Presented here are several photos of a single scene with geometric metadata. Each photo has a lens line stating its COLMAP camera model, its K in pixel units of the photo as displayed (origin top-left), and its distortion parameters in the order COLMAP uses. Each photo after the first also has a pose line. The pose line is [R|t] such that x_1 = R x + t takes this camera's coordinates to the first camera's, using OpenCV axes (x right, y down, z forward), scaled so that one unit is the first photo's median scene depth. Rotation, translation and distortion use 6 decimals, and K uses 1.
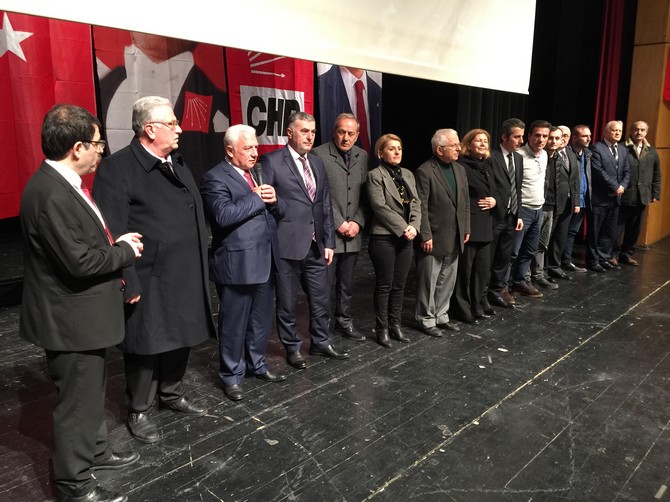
lens RADIAL K [[572.2, 0, 326.5], [0, 572.2, 238.8], [0, 0, 1]] dist [0.076003, -0.108120]
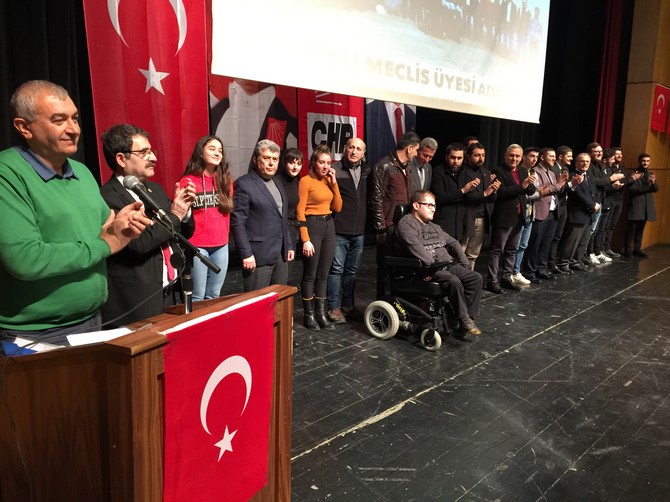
lens RADIAL K [[565.7, 0, 329.6], [0, 565.7, 247.8], [0, 0, 1]] dist [0.082149, -0.118813]
pose [[0.999809, 0.019514, -0.001354, -0.116432], [-0.019523, 0.999784, -0.007080, 0.041414], [0.001215, 0.007105, 0.999974, -0.272585]]
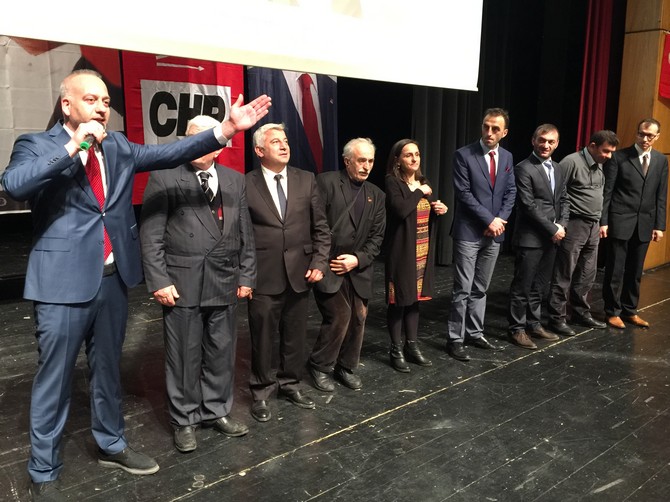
lens RADIAL K [[644.1, 0, 330.3], [0, 644.1, 248.7], [0, 0, 1]] dist [0.078372, -0.118096]
pose [[0.996558, 0.021047, -0.080182, 0.266526], [-0.021309, 0.999770, -0.002418, -0.009859], [0.080112, 0.004119, 0.996777, 0.026023]]
